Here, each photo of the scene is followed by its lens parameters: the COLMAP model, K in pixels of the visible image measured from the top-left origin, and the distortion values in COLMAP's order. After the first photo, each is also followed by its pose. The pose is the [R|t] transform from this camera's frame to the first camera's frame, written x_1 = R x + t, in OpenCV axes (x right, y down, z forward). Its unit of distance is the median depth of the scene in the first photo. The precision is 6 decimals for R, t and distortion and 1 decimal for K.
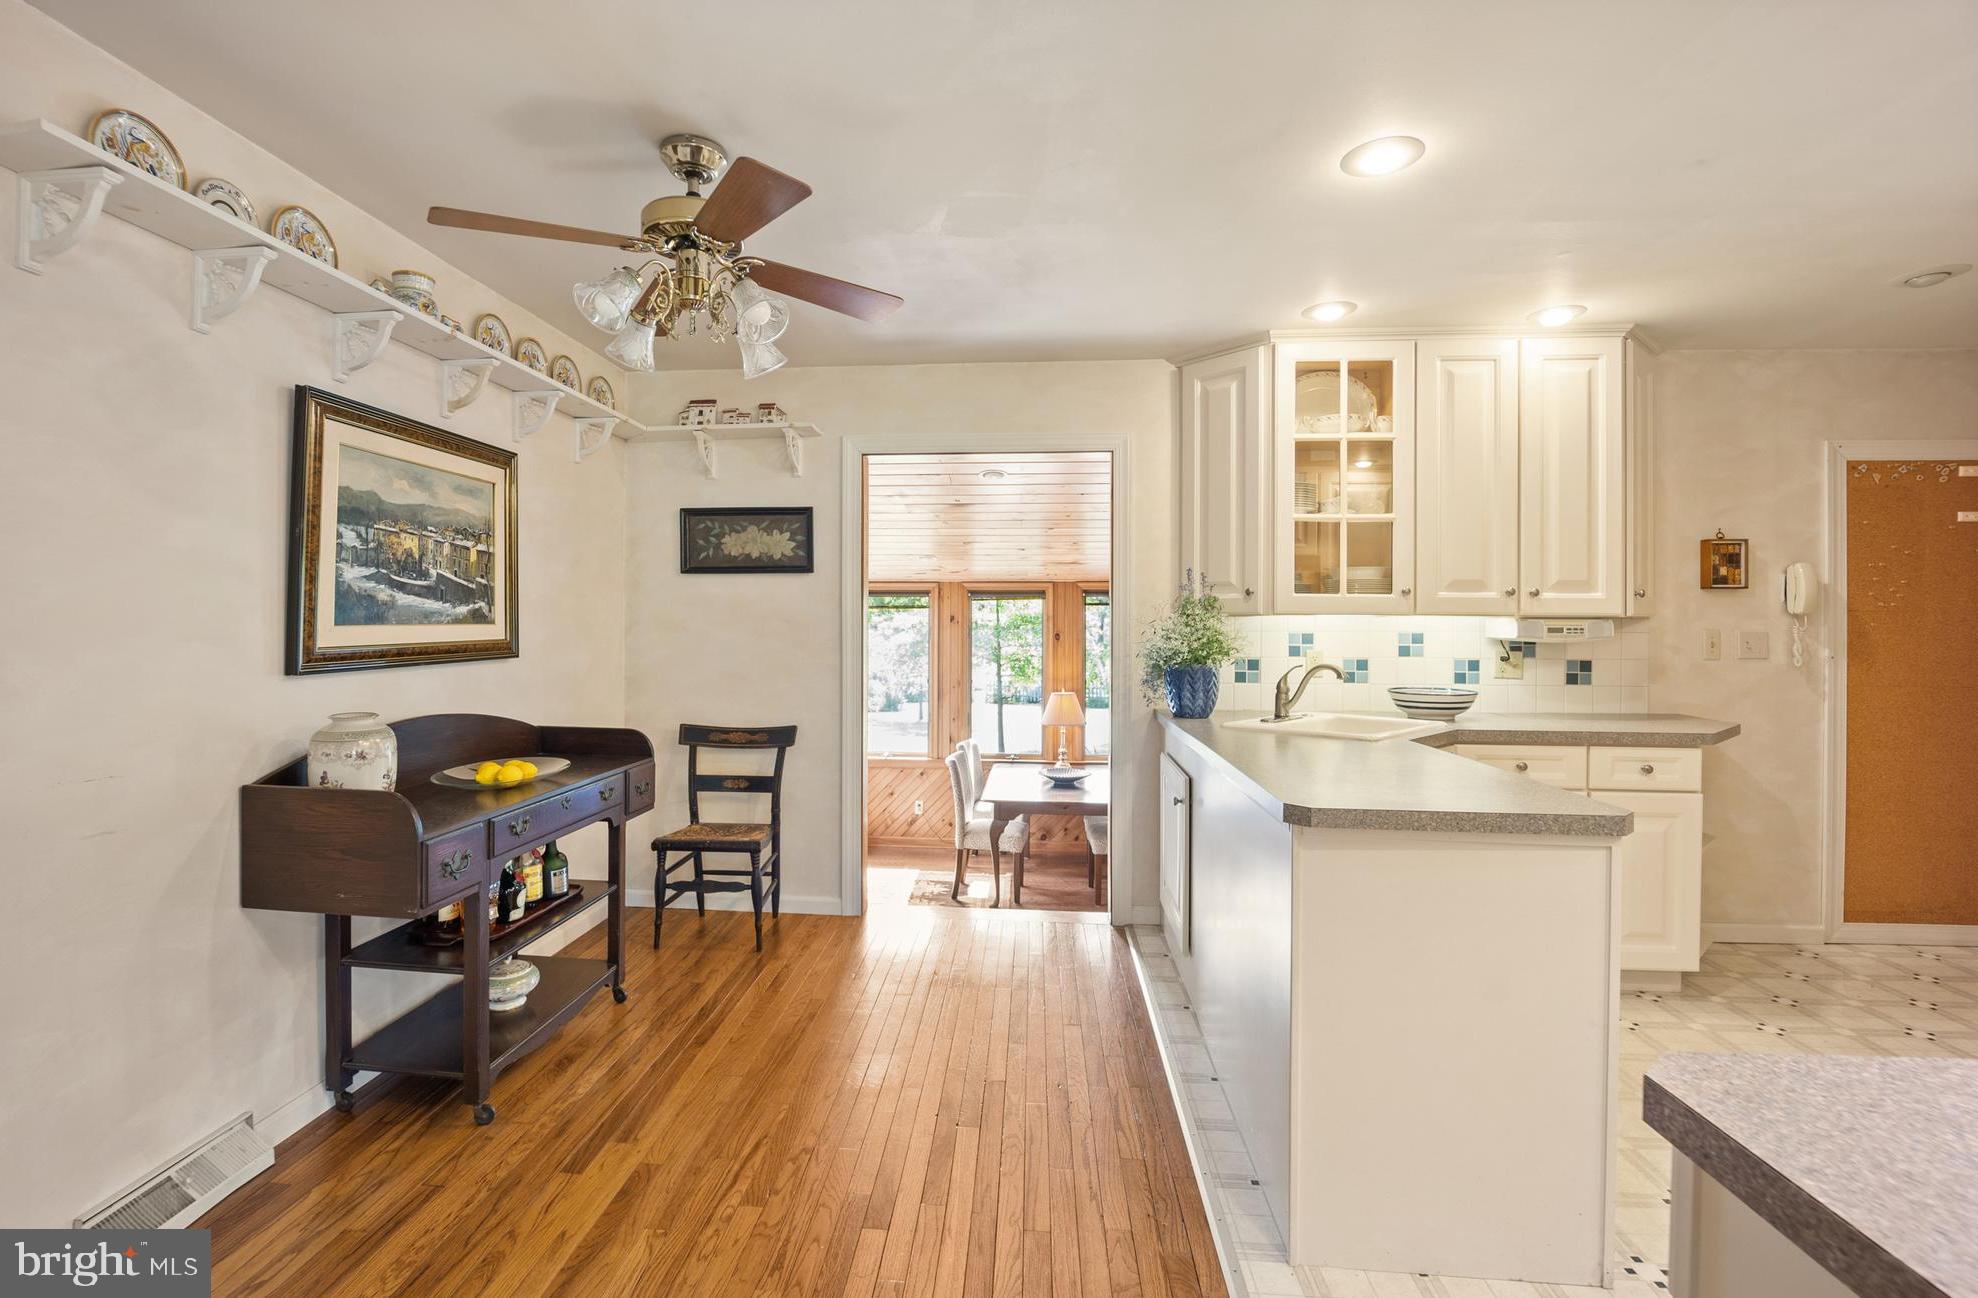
lens RADIAL K [[859.5, 0, 946.6], [0, 859.5, 623.5], [0, 0, 1]] dist [-0.021581, 0.000150]
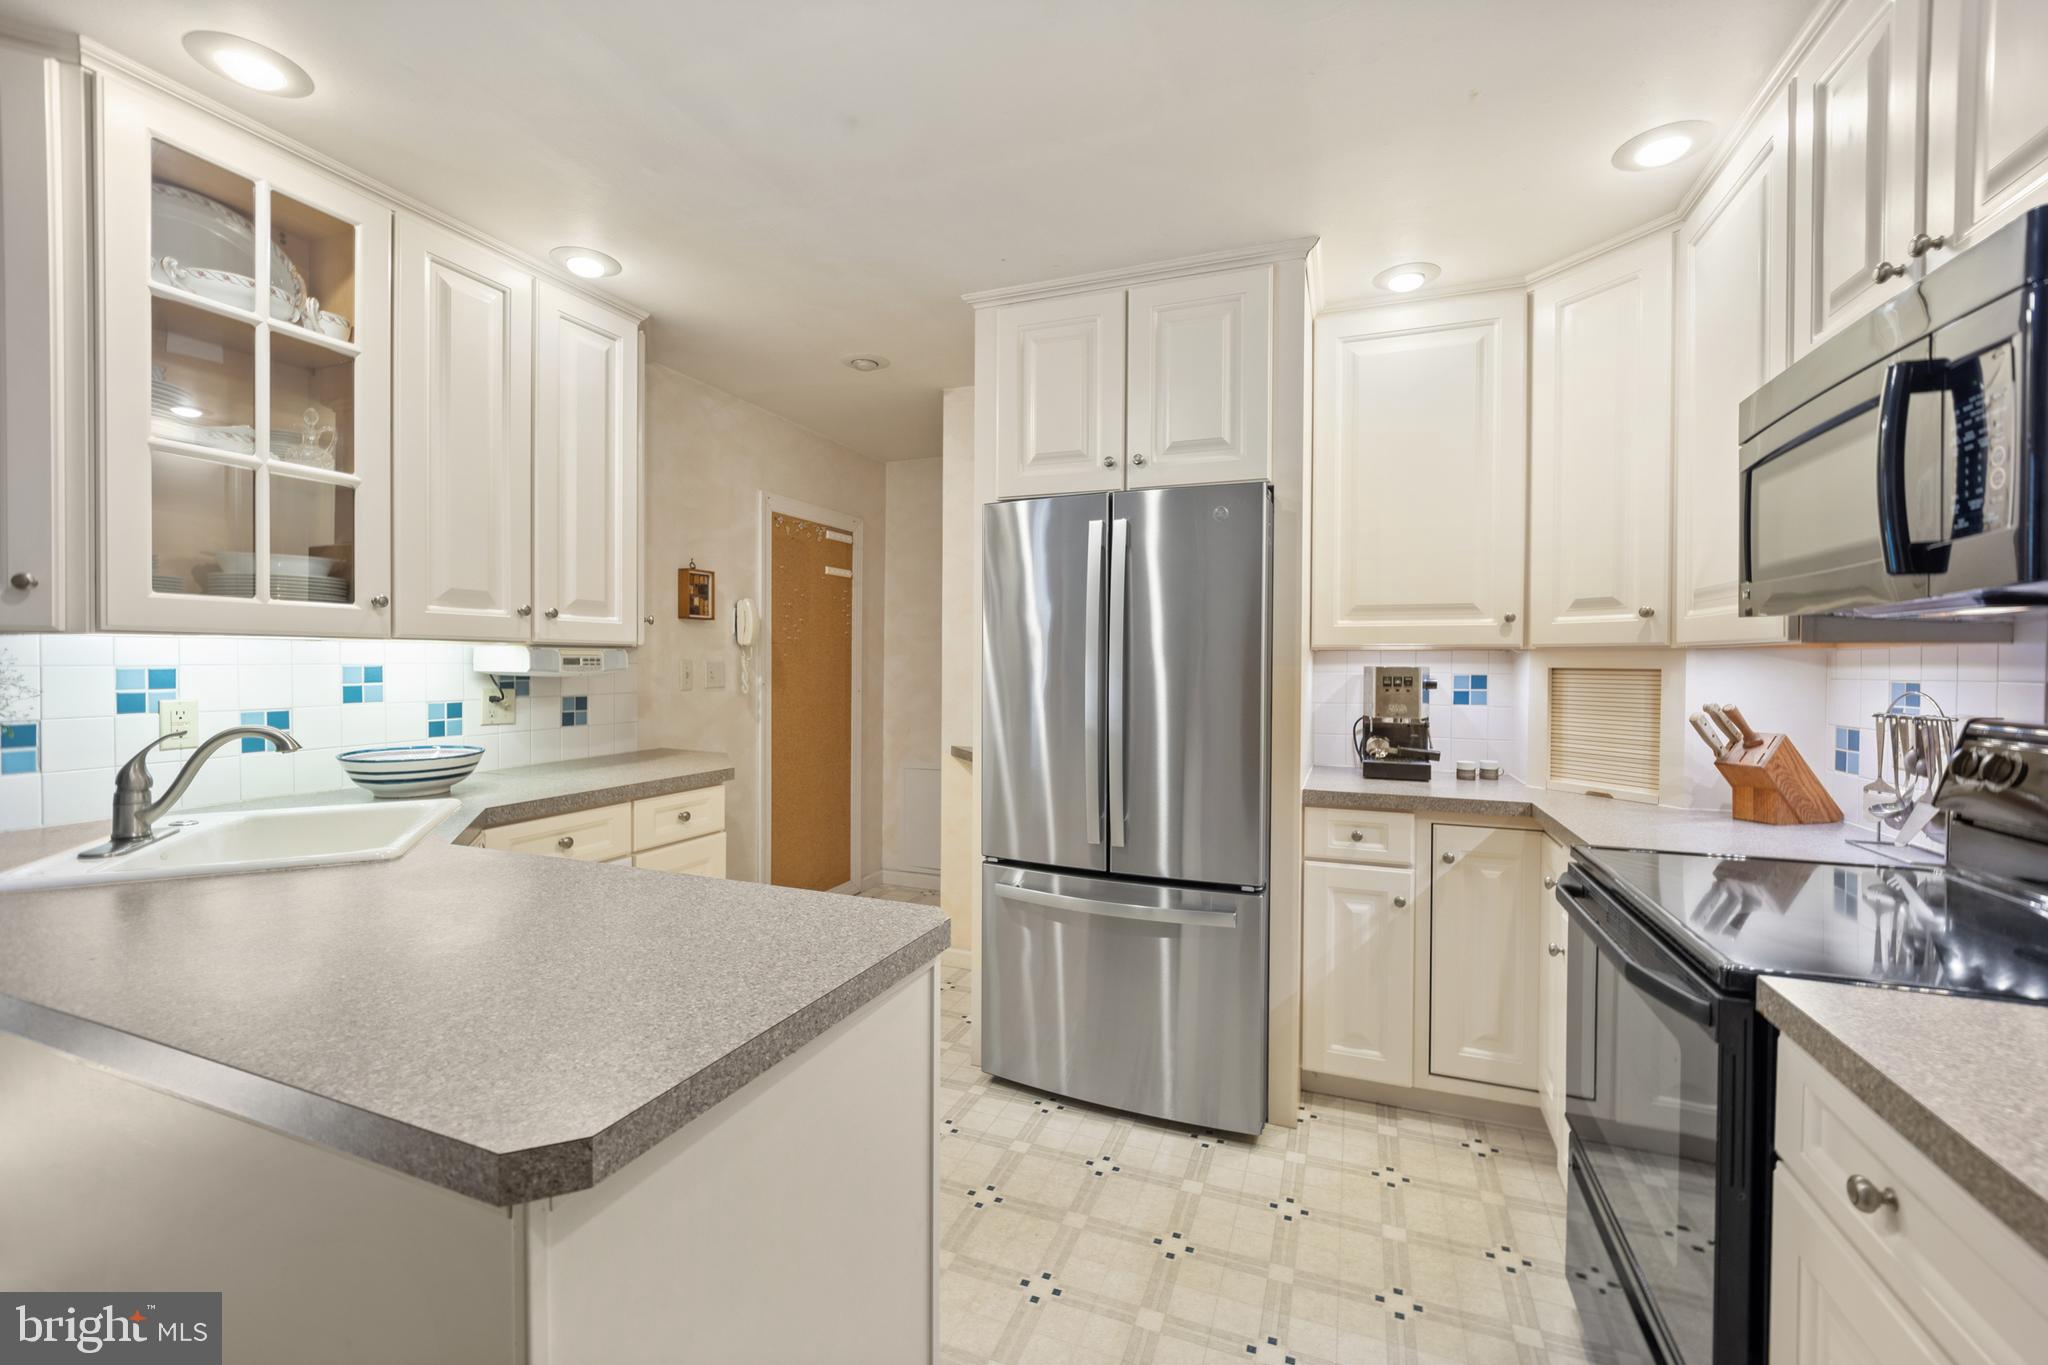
lens RADIAL K [[841.8, 0, 1030.7], [0, 841.8, 667.4], [0, 0, 1]] dist [-0.009784, -0.000094]
pose [[0.262177, -0.011814, 0.964947, 0.061934], [-0.003533, 0.999907, 0.013202, 0.001678], [-0.965013, -0.006870, 0.262111, 0.360169]]
